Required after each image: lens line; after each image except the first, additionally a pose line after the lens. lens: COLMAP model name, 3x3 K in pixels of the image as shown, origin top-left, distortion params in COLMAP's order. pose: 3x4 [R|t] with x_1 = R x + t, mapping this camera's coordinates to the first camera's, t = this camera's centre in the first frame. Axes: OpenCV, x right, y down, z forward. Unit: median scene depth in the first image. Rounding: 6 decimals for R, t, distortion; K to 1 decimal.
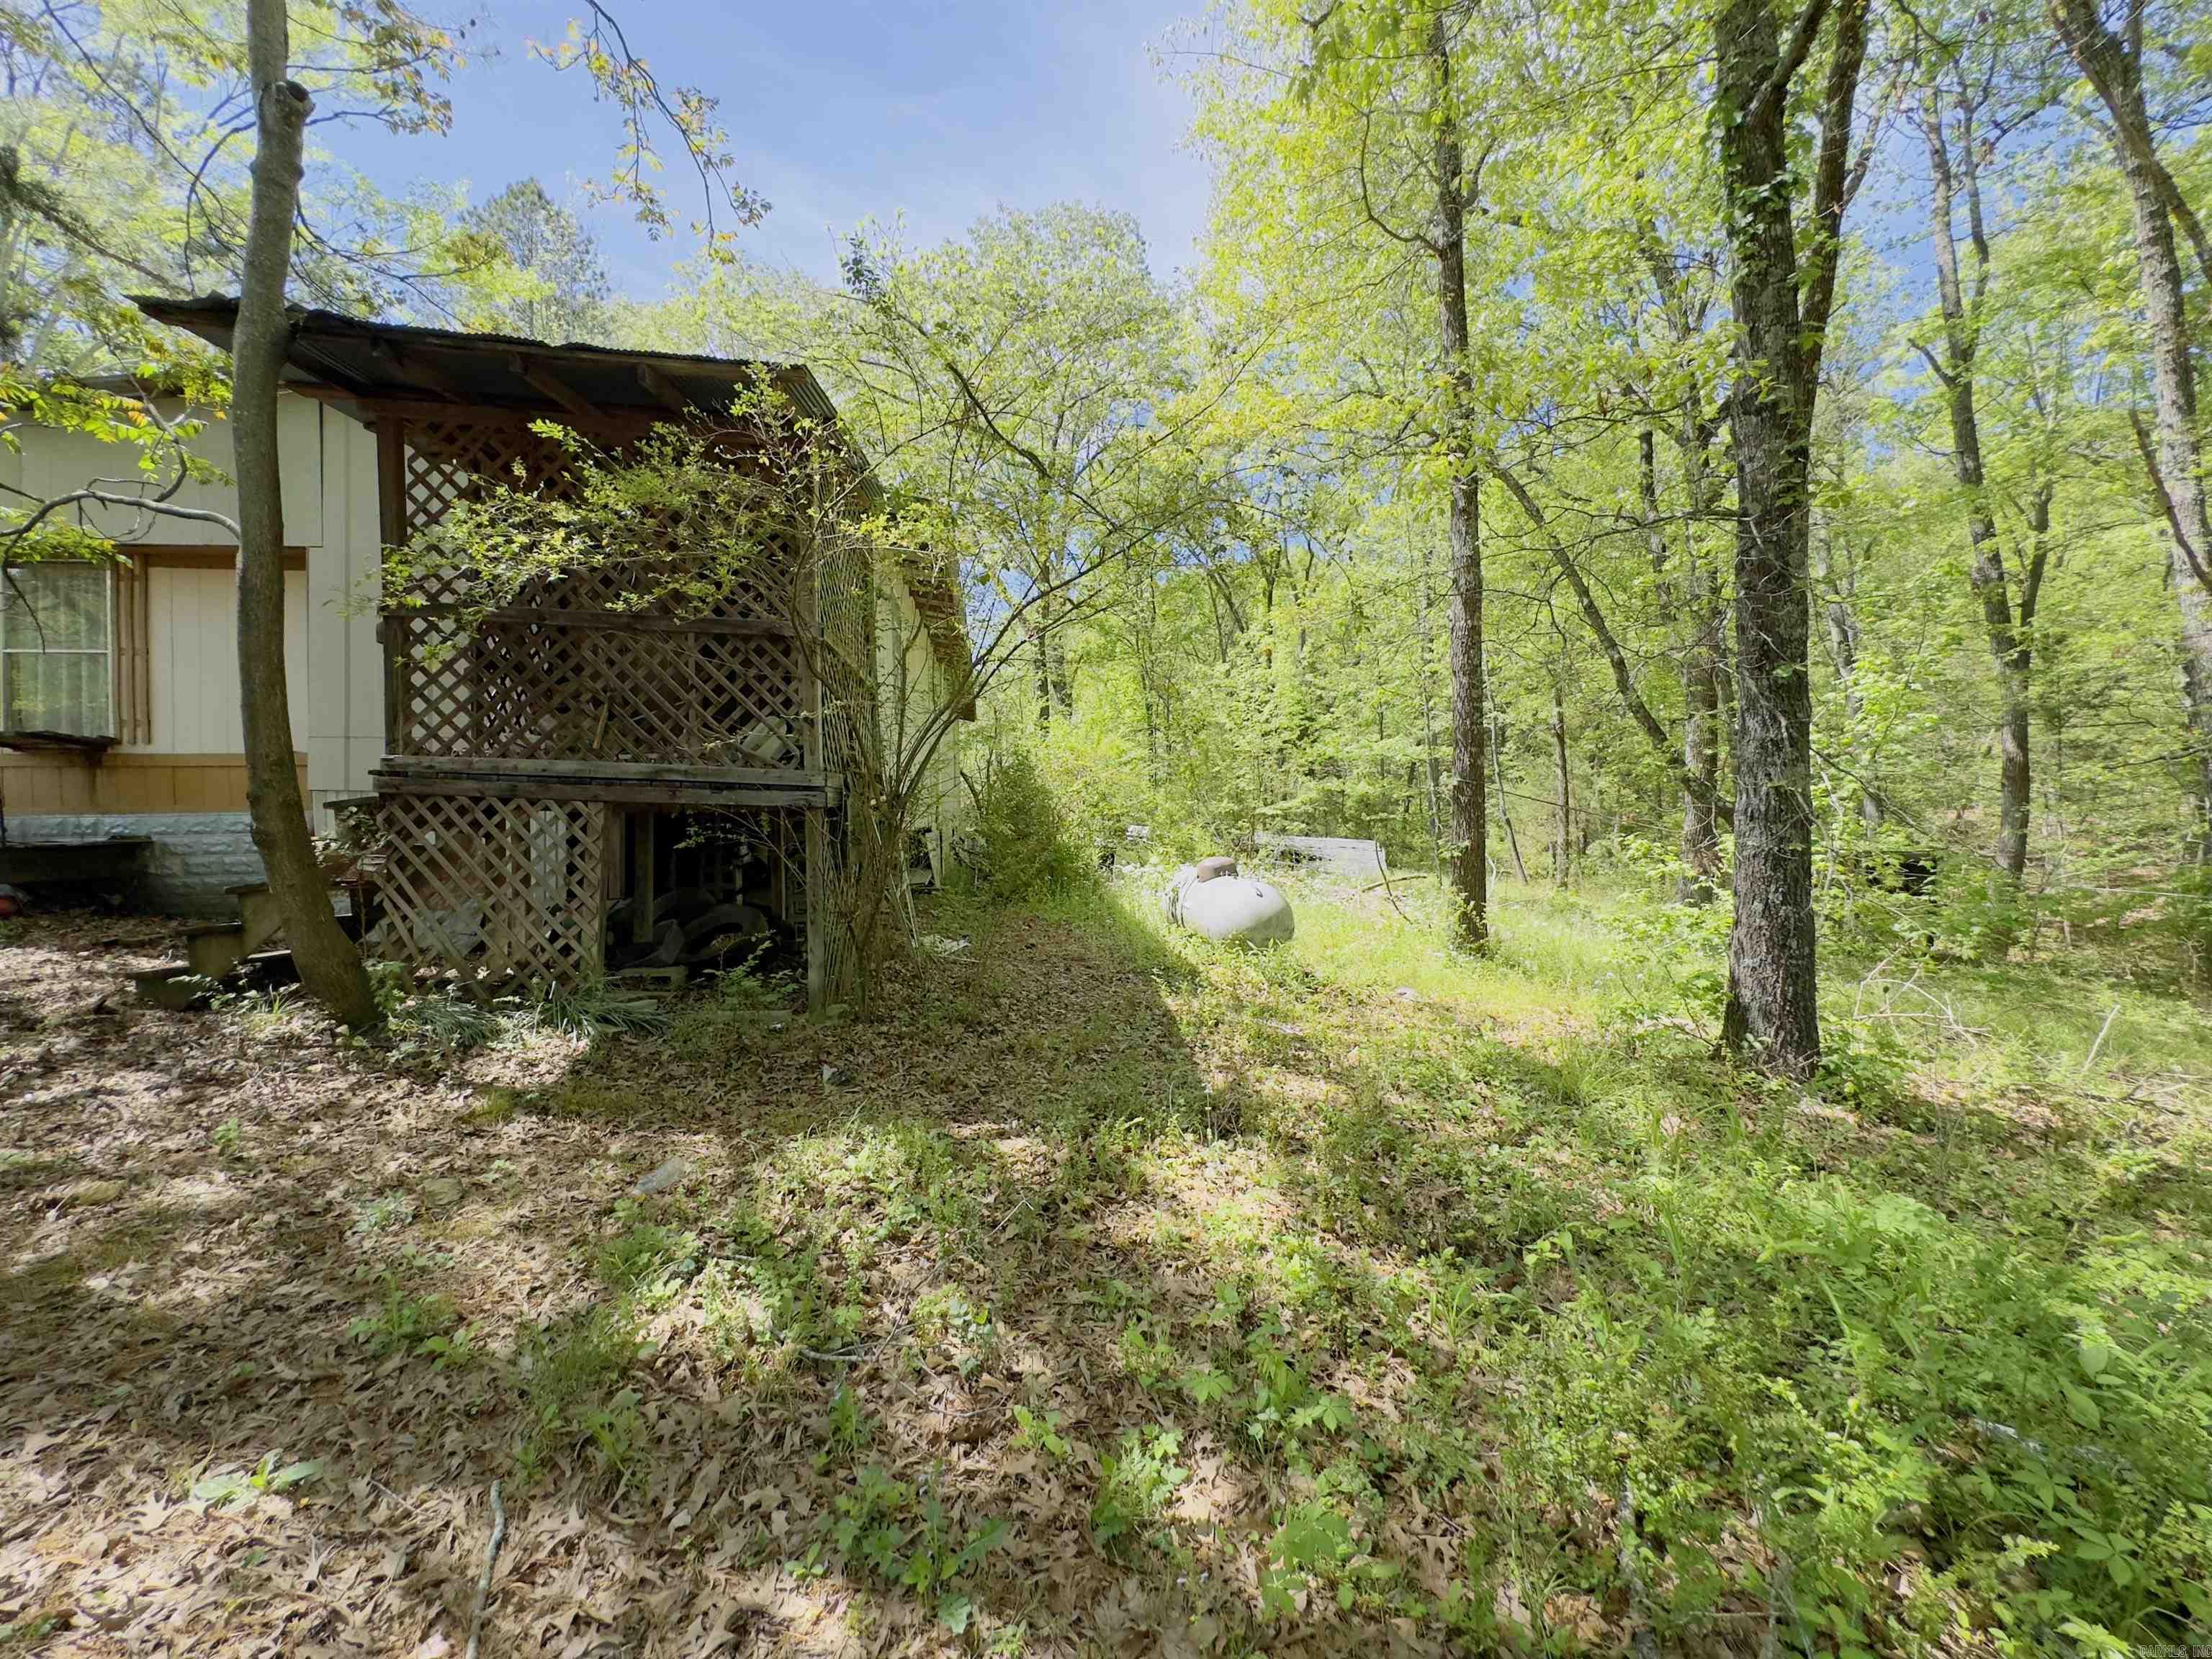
lens RADIAL K [[863.2, 0, 1152.1], [0, 863.2, 838.3], [0, 0, 1]] dist [0.000457, 0.000515]
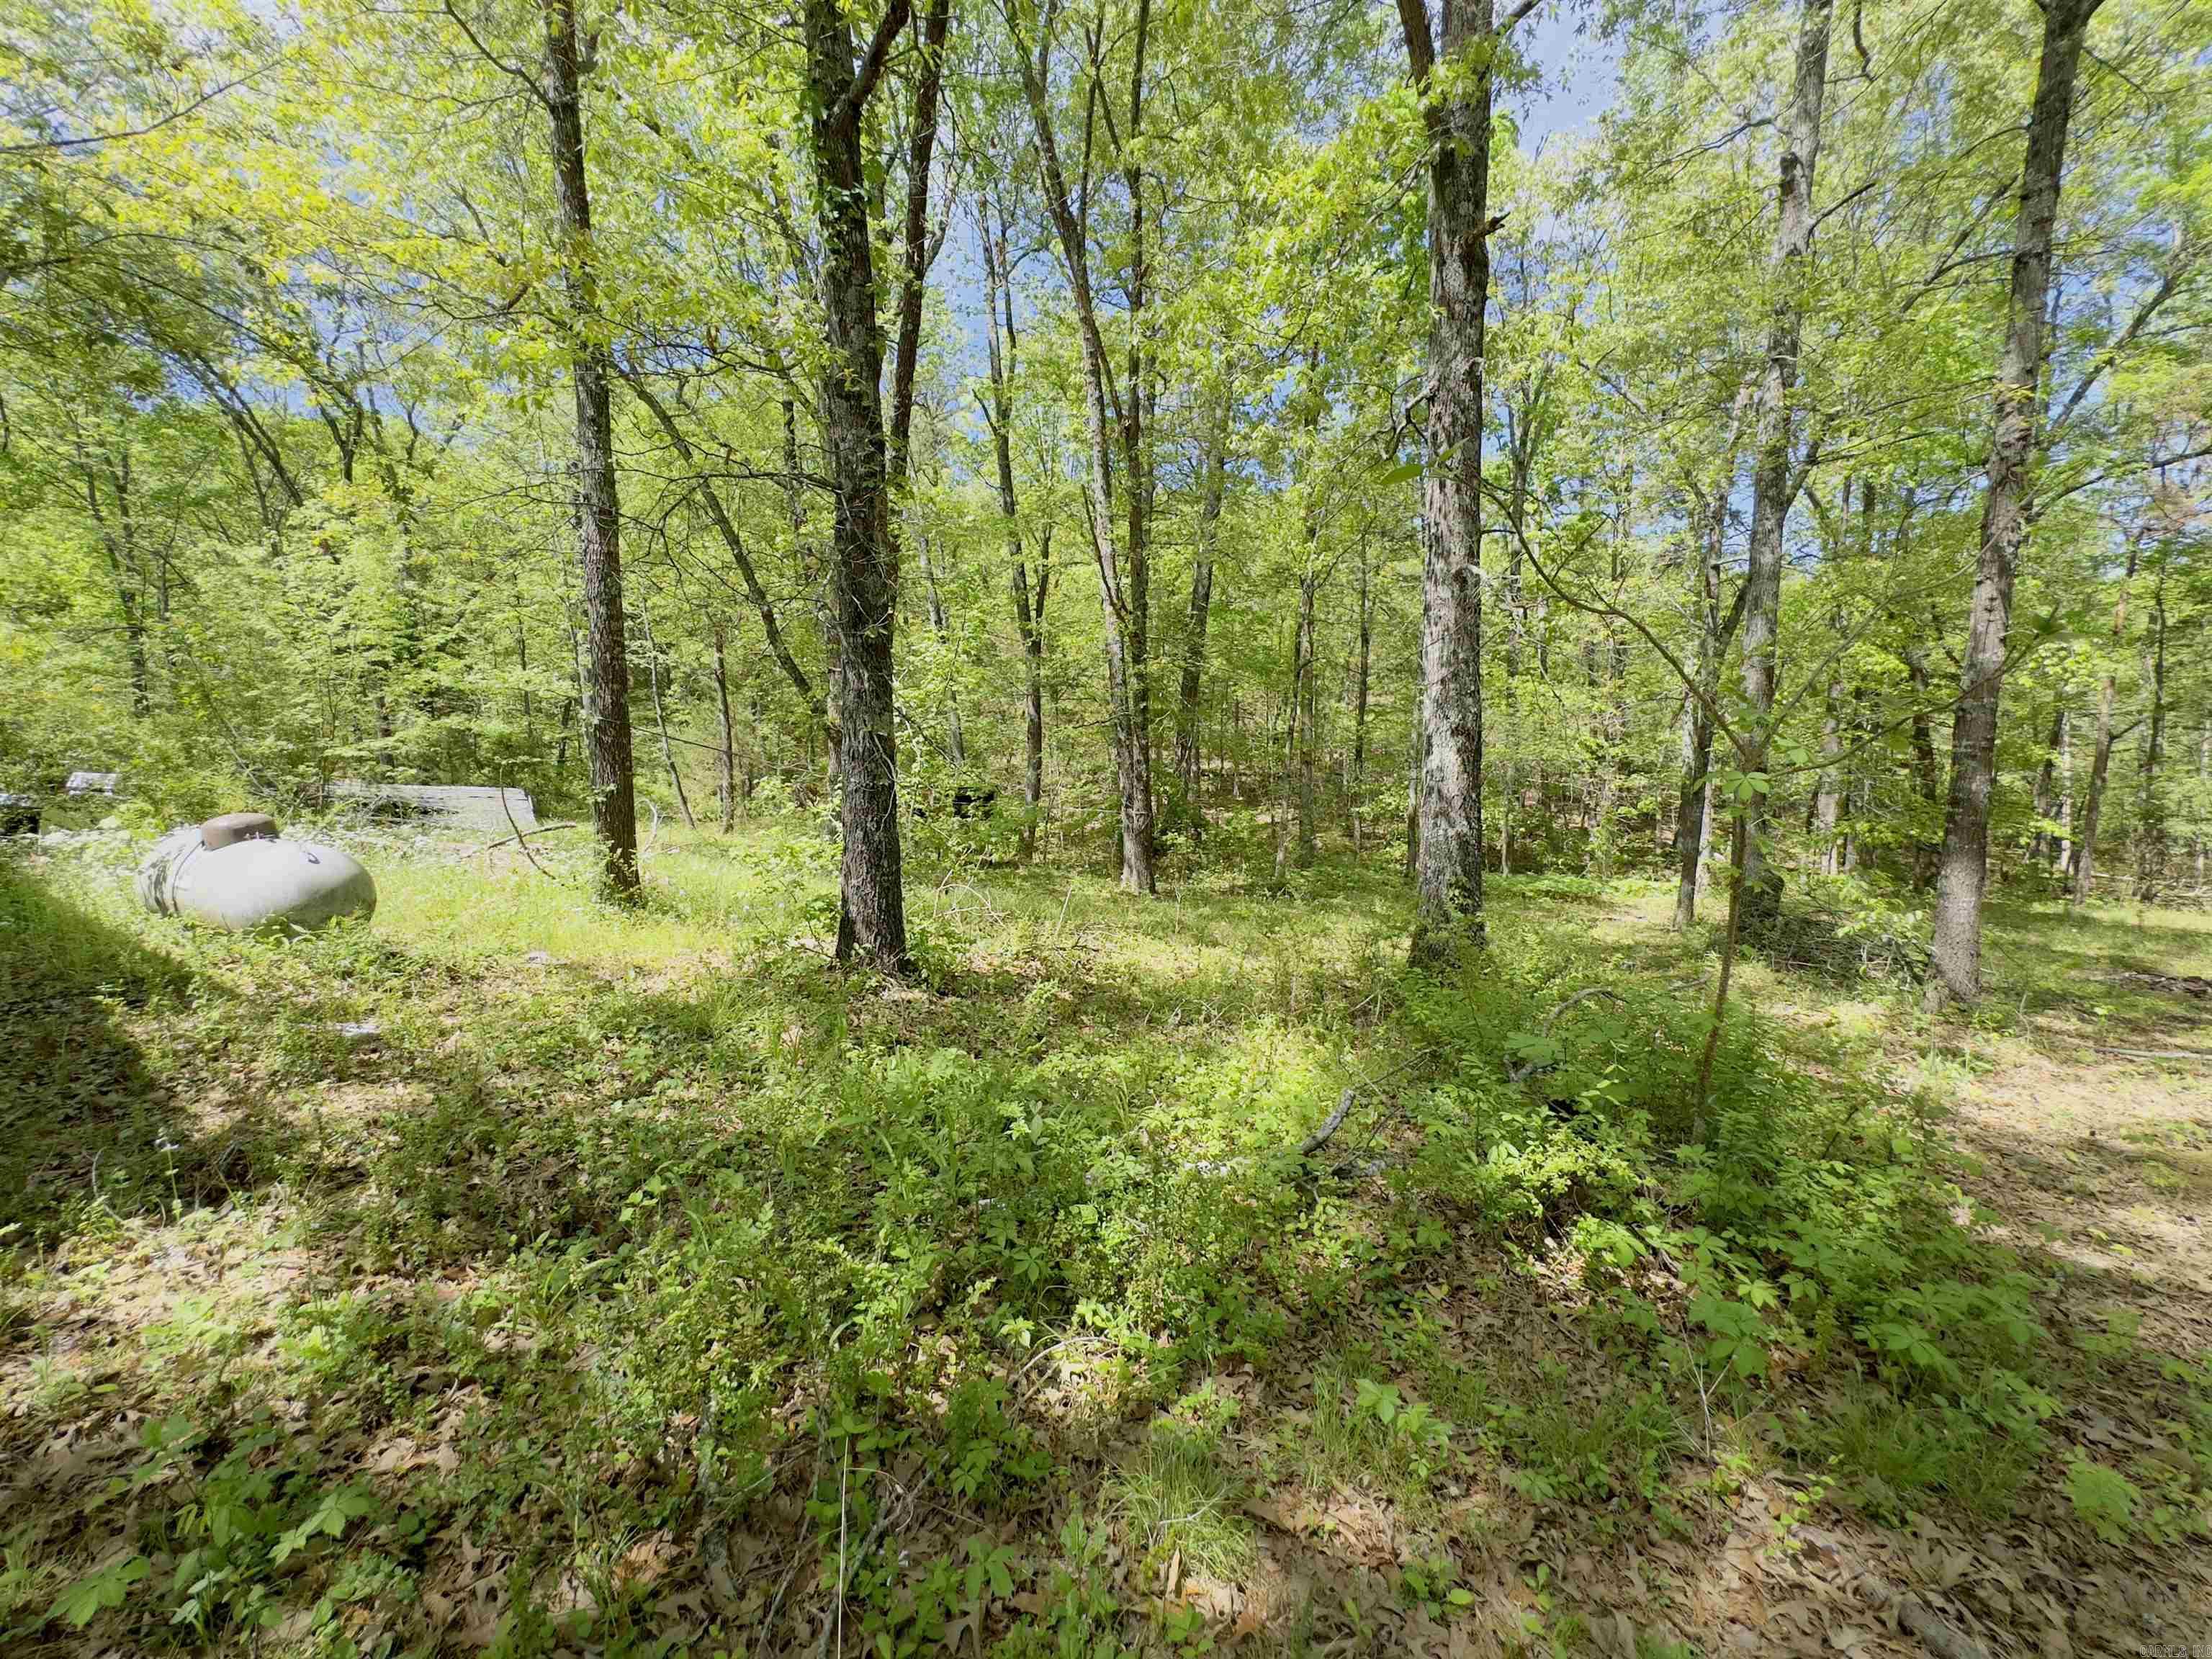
lens RADIAL K [[815.4, 0, 1117.8], [0, 815.4, 841.9], [0, 0, 1]] dist [-0.000001, 0.000027]
pose [[0.665206, -0.067184, 0.743631, 0.092680], [0.016677, 0.997032, 0.075160, 0.010210], [-0.746474, -0.037595, 0.664352, 0.004873]]
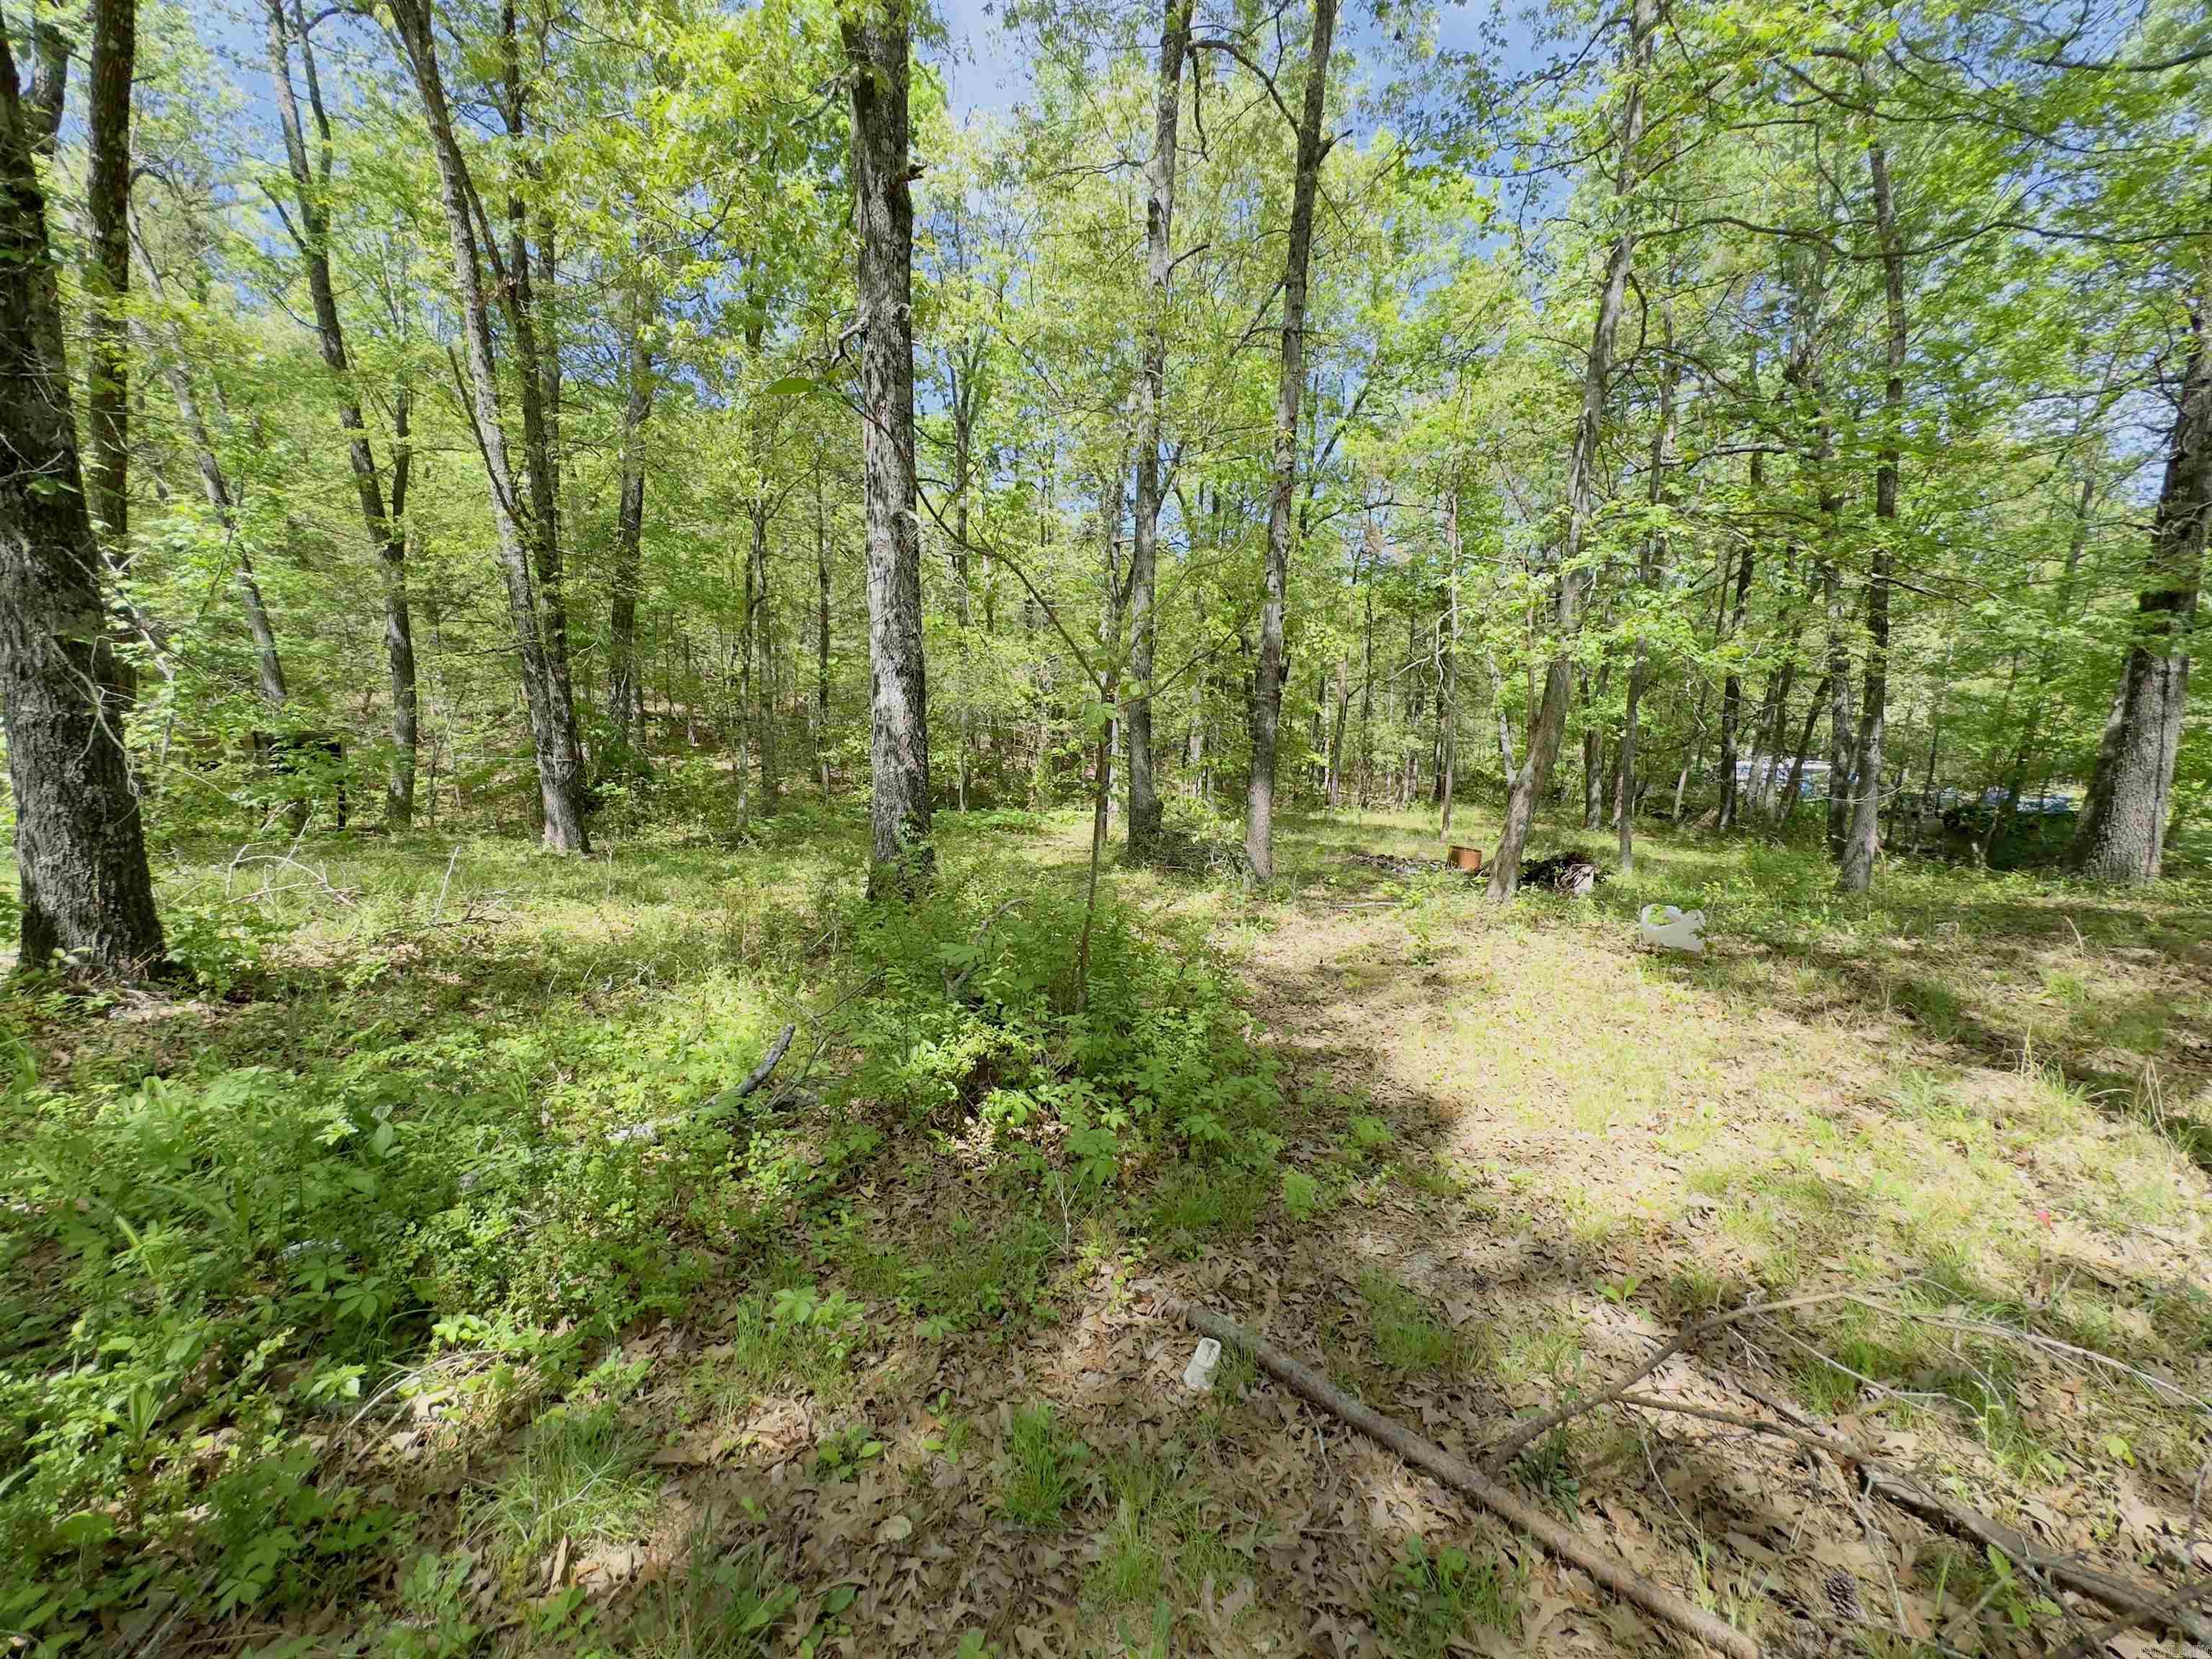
lens RADIAL K [[824.0, 0, 1080.4], [0, 824.0, 848.2], [0, 0, 1]] dist [-0.000902, -0.000222]
pose [[0.189240, -0.138931, 0.972053, 0.116532], [0.017031, 0.990256, 0.138217, 0.036802], [-0.981783, -0.009601, 0.189762, -0.055717]]
